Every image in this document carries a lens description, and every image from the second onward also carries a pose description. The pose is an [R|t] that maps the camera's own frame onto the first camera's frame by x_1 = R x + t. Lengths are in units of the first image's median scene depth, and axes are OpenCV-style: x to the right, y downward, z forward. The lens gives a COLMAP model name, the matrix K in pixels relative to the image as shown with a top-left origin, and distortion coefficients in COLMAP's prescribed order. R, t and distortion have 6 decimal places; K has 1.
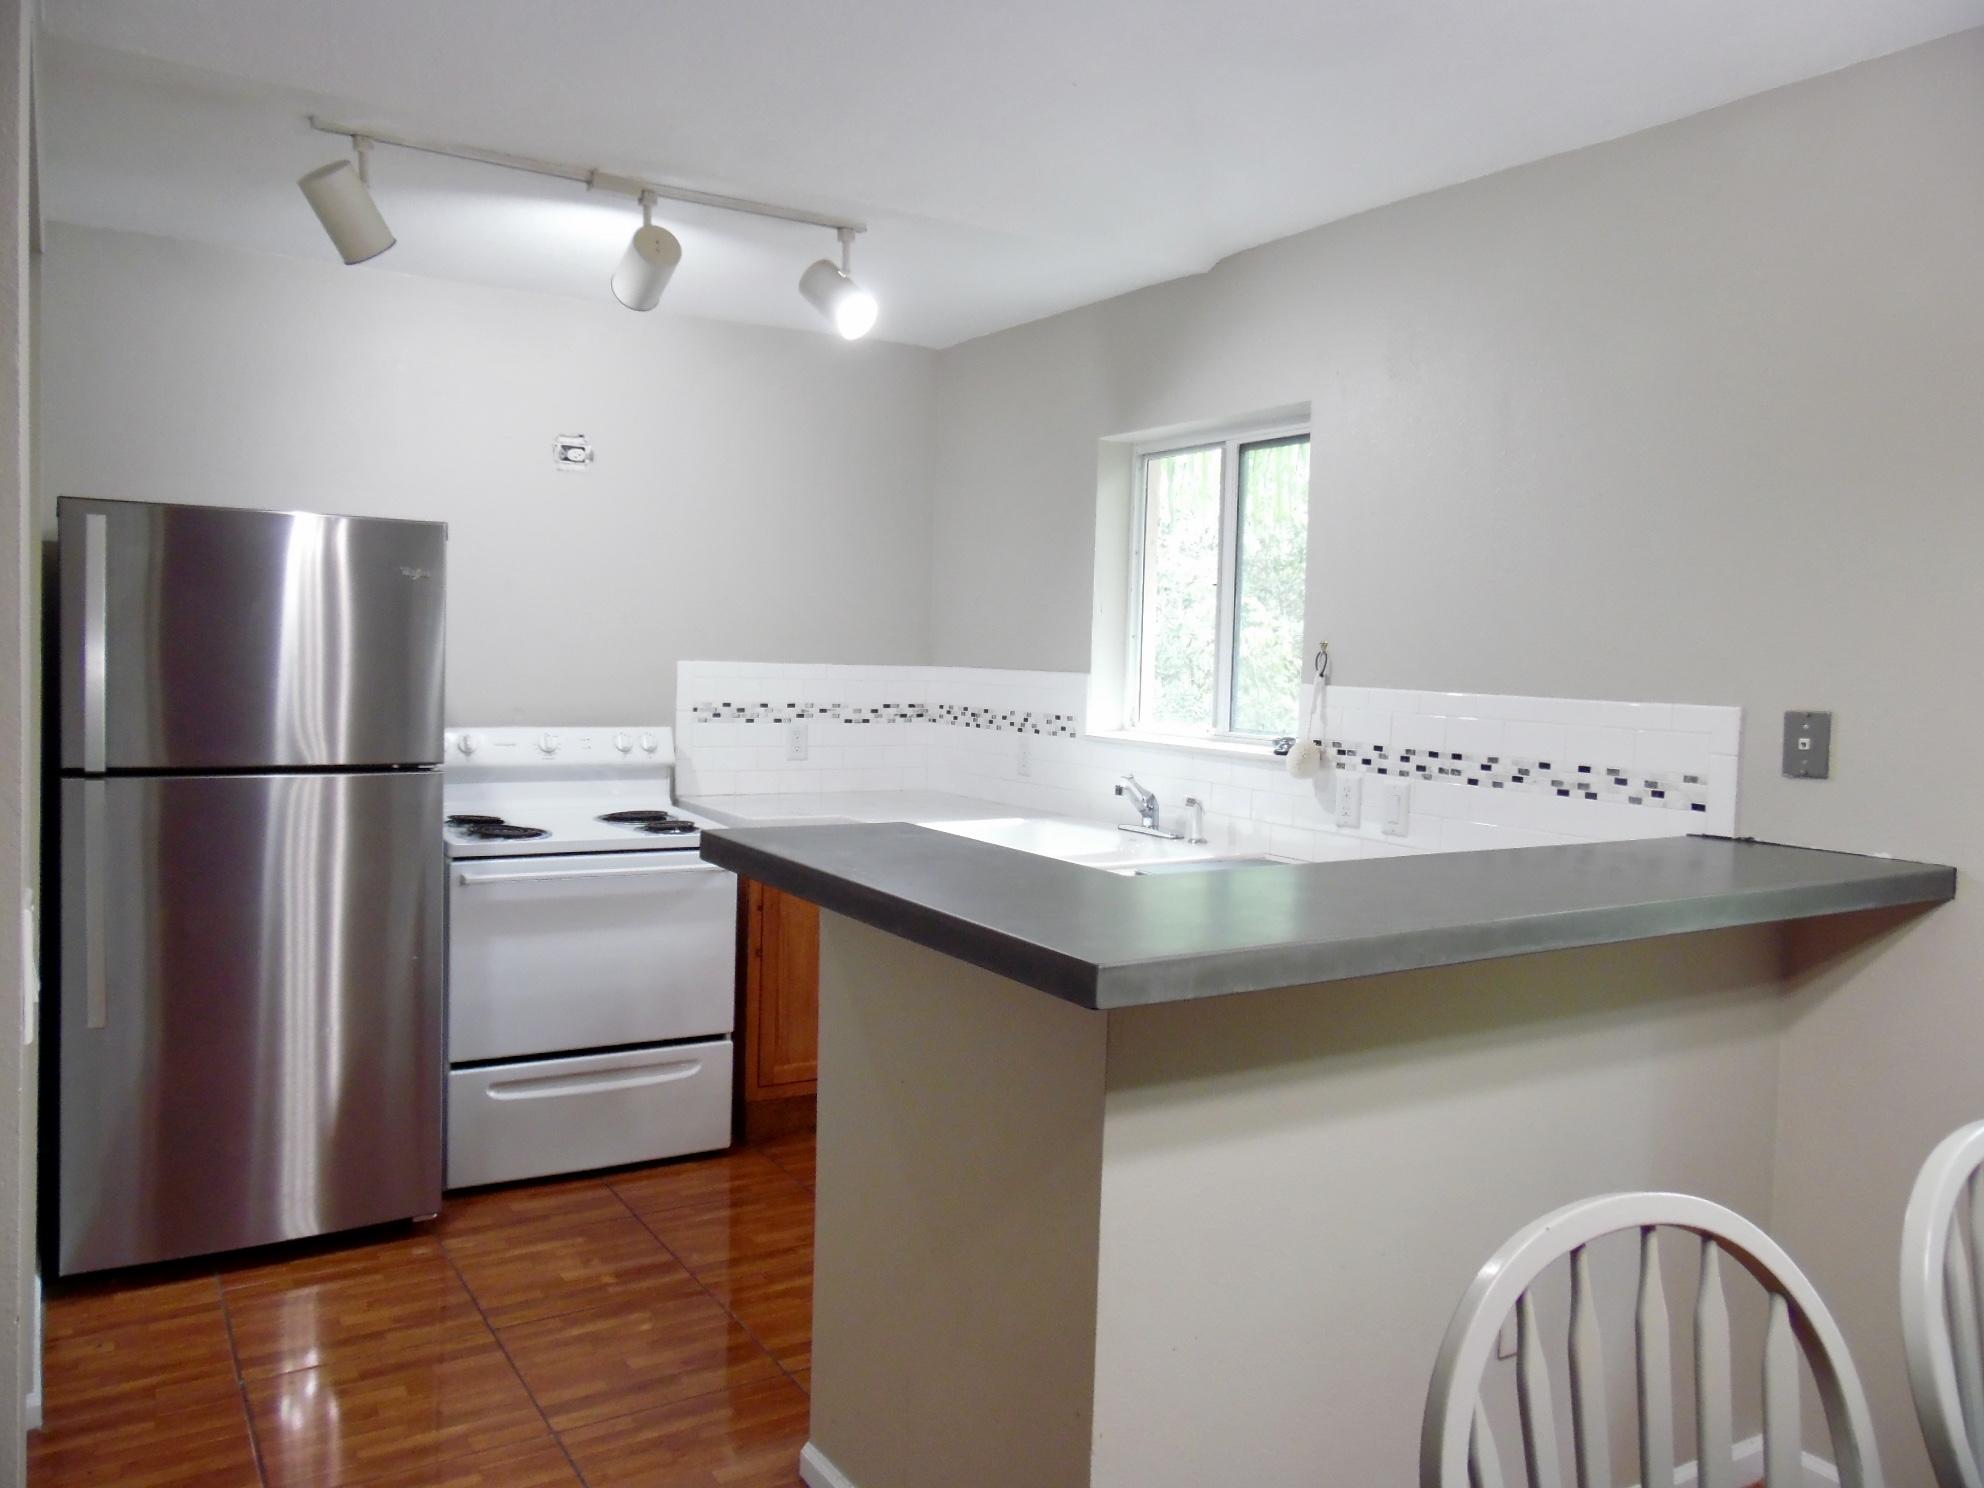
lens RADIAL K [[1480.3, 0, 994.6], [0, 1480.3, 735.7], [0, 0, 1]] dist [-0.003072, 0.004457]
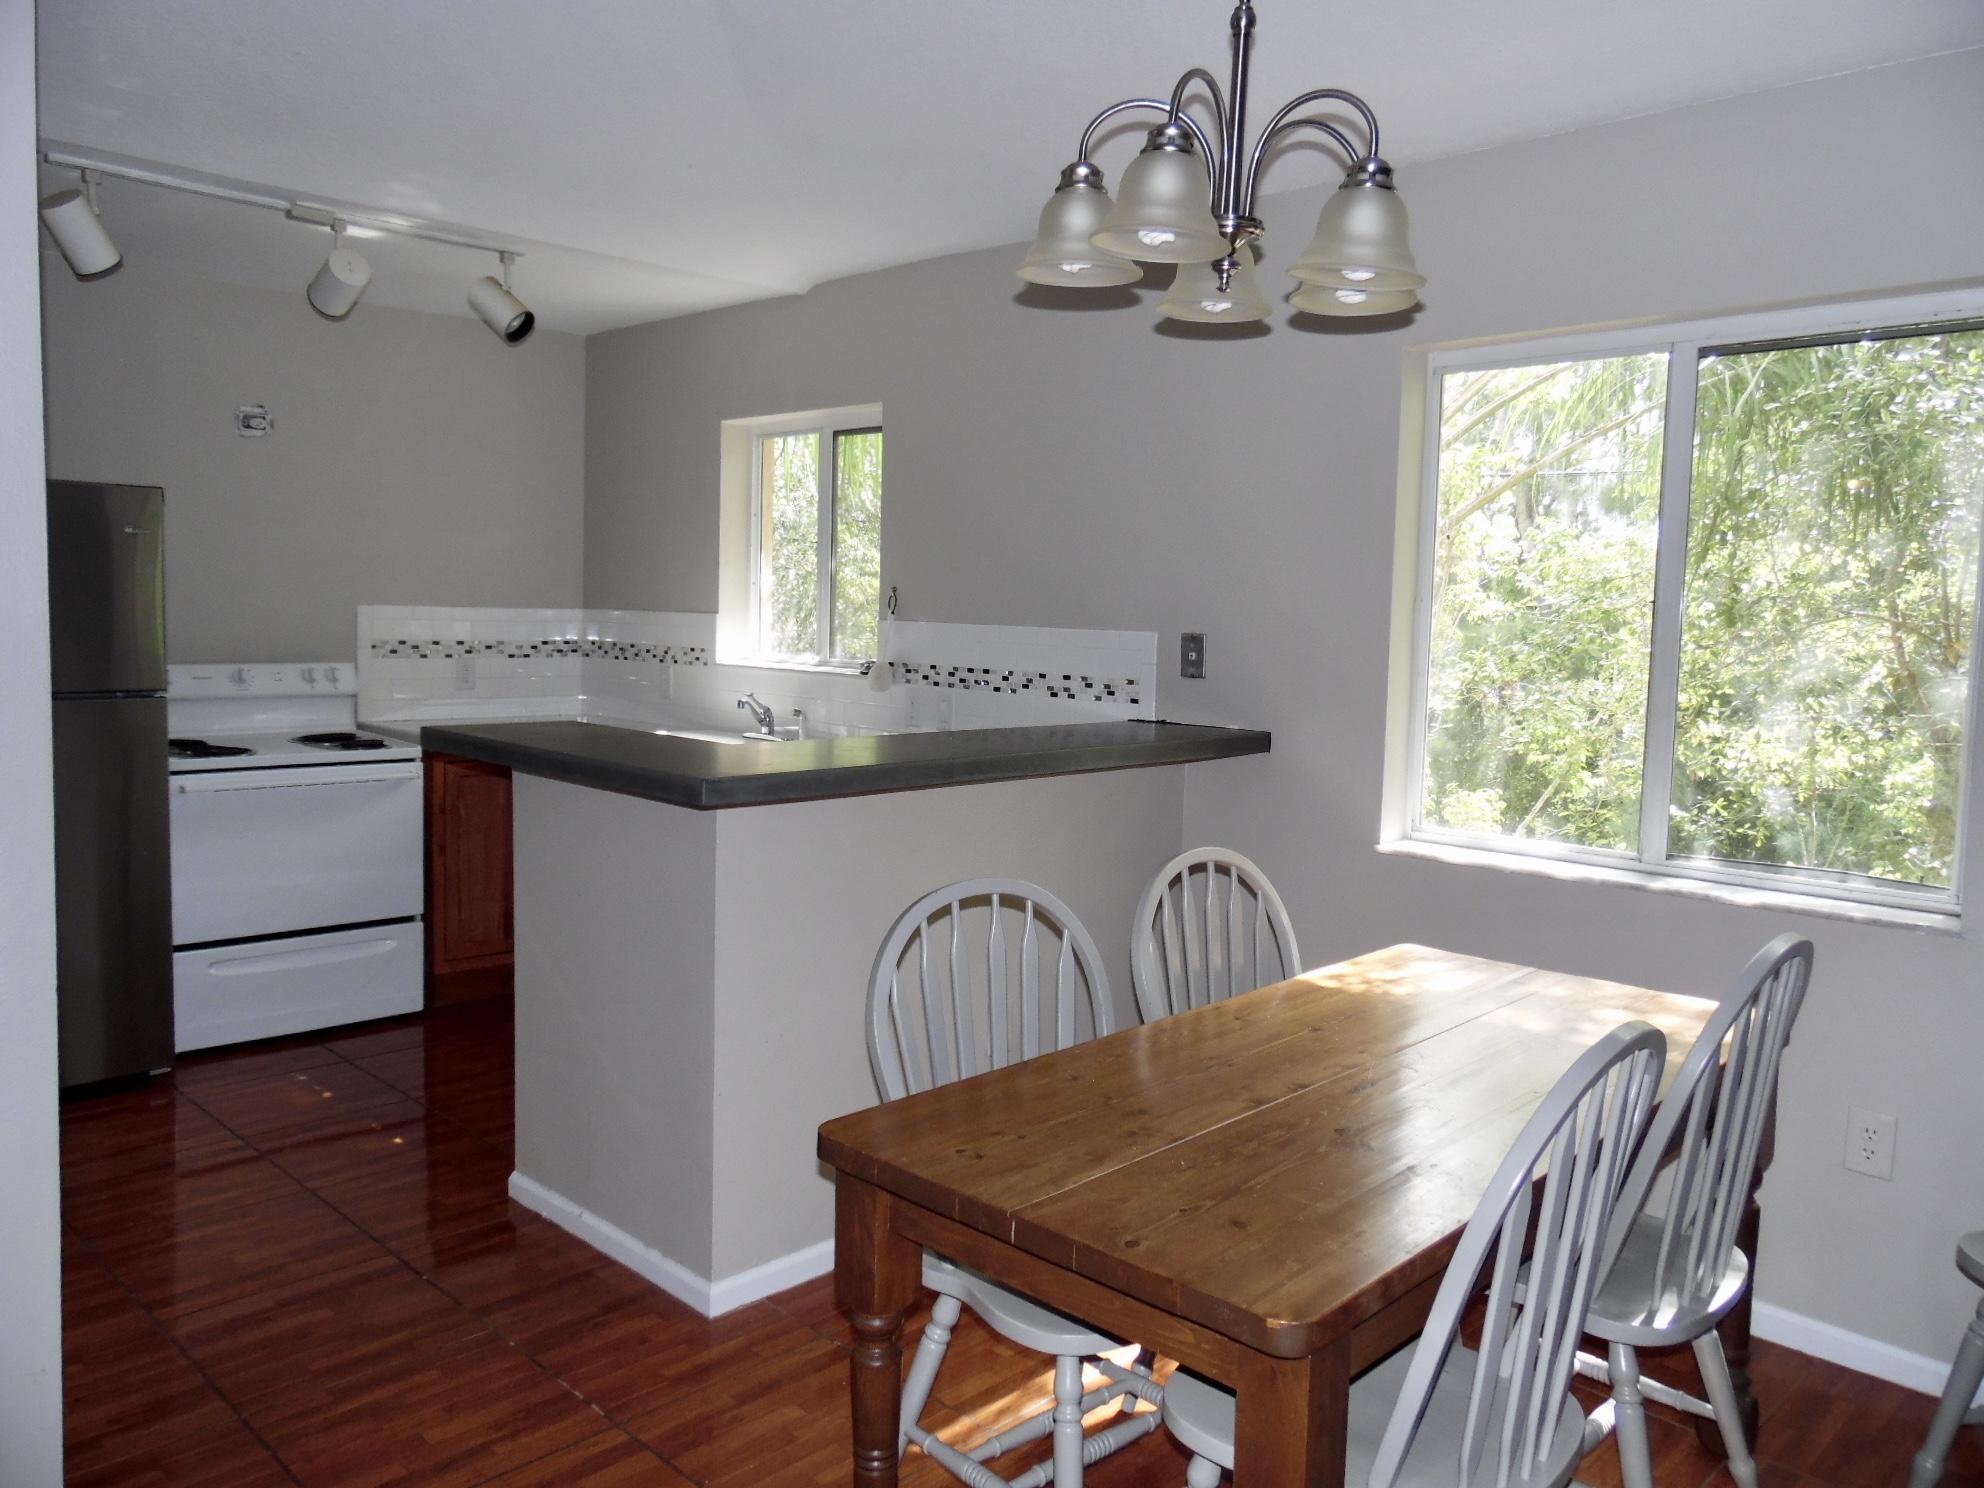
lens RADIAL K [[1480.3, 0, 979.1], [0, 1480.3, 736.8], [0, 0, 1]] dist [-0.003072, 0.004457]
pose [[0.974822, -0.022032, 0.221895, 0.000370], [0.014027, 0.999195, 0.037589, 0.019374], [-0.222545, -0.033530, 0.974346, -0.283914]]
